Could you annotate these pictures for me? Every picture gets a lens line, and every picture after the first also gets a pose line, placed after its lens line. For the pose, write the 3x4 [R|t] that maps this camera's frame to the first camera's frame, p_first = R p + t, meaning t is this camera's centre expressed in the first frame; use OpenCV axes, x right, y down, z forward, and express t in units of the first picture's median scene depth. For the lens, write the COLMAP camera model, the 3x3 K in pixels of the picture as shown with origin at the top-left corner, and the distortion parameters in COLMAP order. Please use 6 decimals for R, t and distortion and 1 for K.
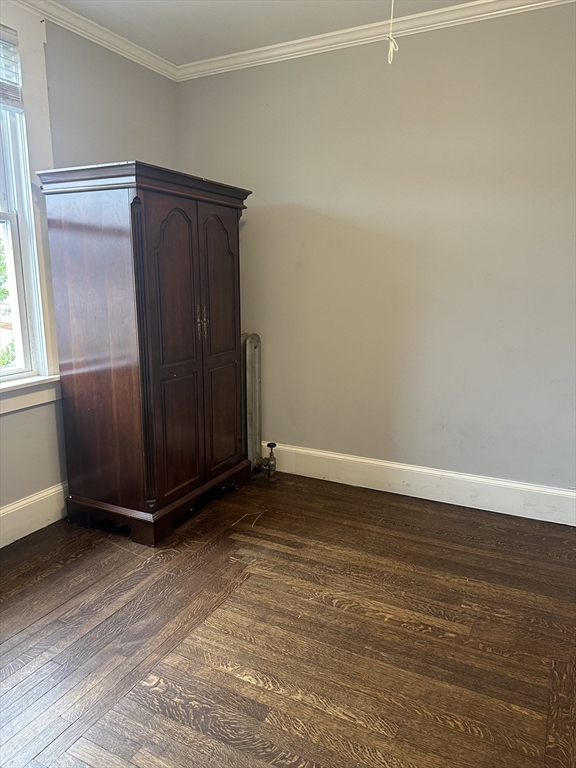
lens RADIAL K [[536.6, 0, 288.9], [0, 536.6, 383.8], [0, 0, 1]] dist [0.110276, -0.173022]
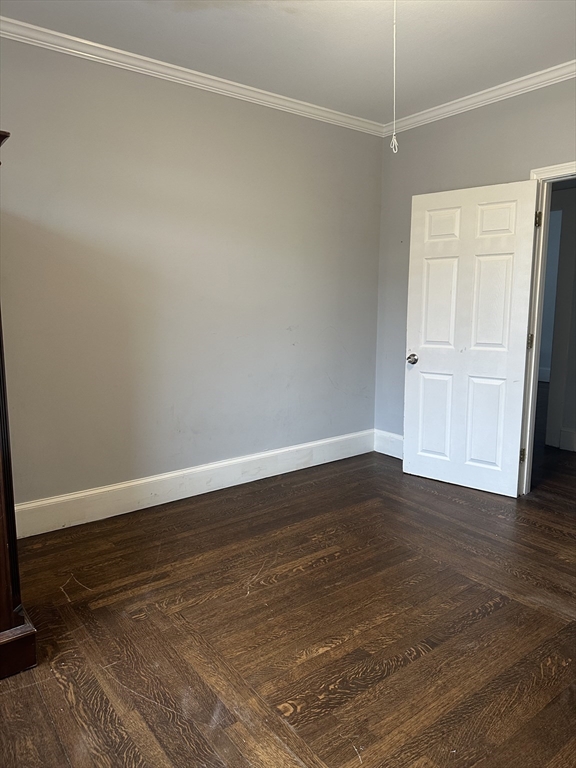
lens RADIAL K [[537.5, 0, 288.9], [0, 537.5, 381.8], [0, 0, 1]] dist [0.096234, -0.140439]
pose [[0.440288, -0.134328, 0.887751, -0.709050], [0.183745, 0.981299, 0.057353, -0.050184], [-0.878854, 0.137868, 0.456737, 0.332948]]
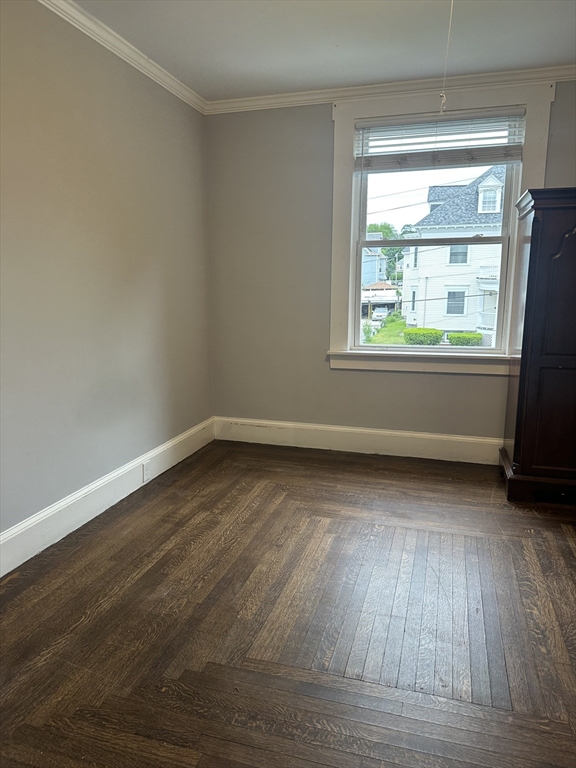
lens RADIAL K [[536.6, 0, 288.9], [0, 536.6, 383.8], [0, 0, 1]] dist [0.110276, -0.173022]
pose [[0.176690, 0.171851, -0.969148, 0.831355], [-0.195389, 0.971168, 0.136587, -0.026604], [0.964678, 0.165227, 0.205173, 0.234709]]
